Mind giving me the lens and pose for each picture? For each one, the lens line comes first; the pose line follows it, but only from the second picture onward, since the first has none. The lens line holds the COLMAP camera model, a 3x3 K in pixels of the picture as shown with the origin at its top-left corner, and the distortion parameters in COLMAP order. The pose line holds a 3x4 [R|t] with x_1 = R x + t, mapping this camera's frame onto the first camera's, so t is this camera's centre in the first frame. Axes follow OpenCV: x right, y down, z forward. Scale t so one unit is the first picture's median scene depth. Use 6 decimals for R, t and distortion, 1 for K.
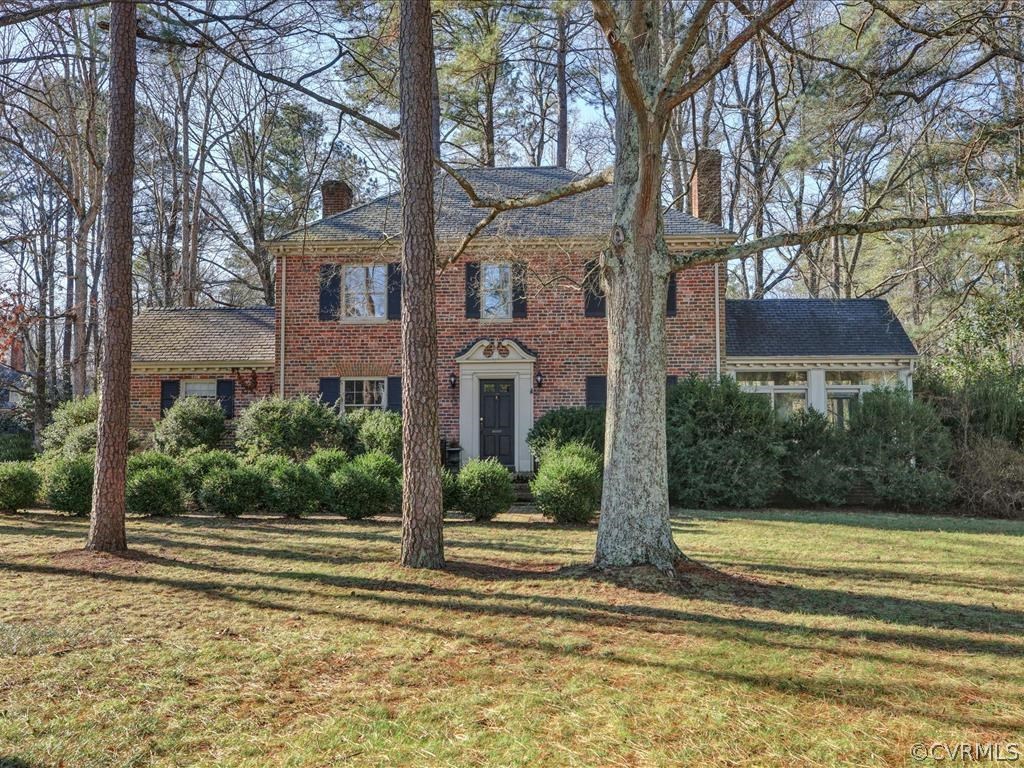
lens RADIAL K [[893.1, 0, 510.7], [0, 893.1, 364.5], [0, 0, 1]] dist [0.004168, 0.004503]
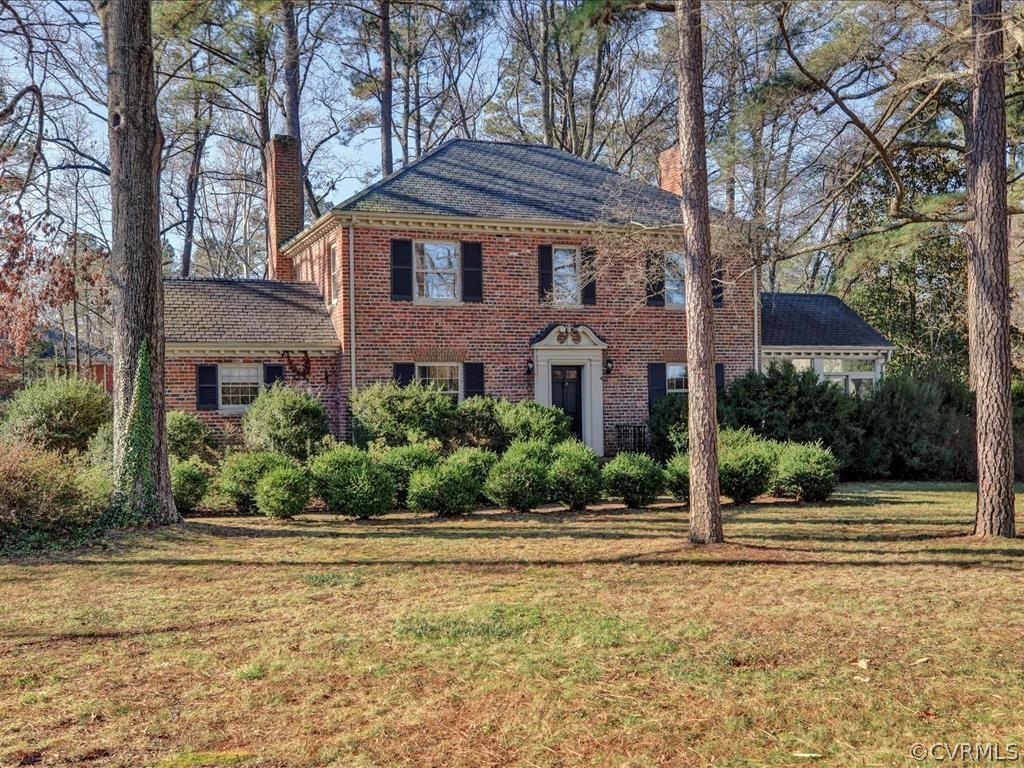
lens RADIAL K [[955.5, 0, 514.4], [0, 955.5, 386.7], [0, 0, 1]] dist [0.011808, 0.008802]
pose [[0.920340, -0.003480, 0.391104, -0.550573], [-0.015640, 0.998833, 0.045692, -0.008722], [-0.390806, -0.048169, 0.919212, 0.052103]]
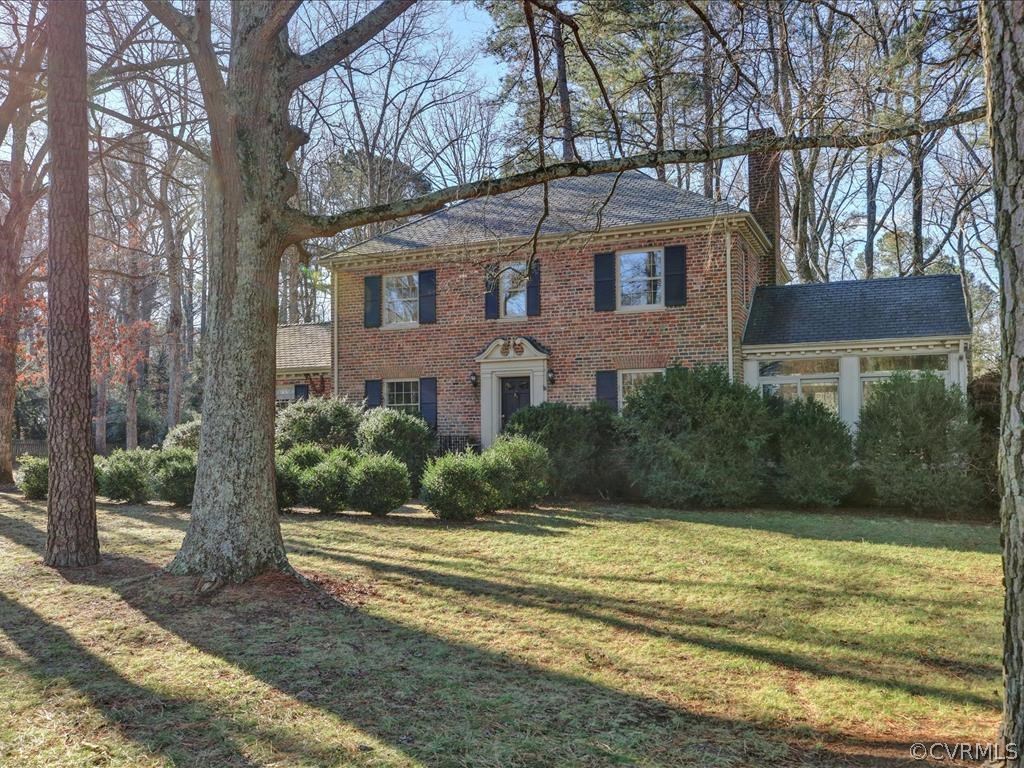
lens RADIAL K [[766.6, 0, 568.9], [0, 766.6, 400.9], [0, 0, 1]] dist [-0.000163, 0.002988]
pose [[0.952367, -0.019720, -0.304317, 0.353070], [0.029936, 0.999133, 0.028942, 0.022931], [0.303482, -0.036673, 0.952131, 0.202601]]
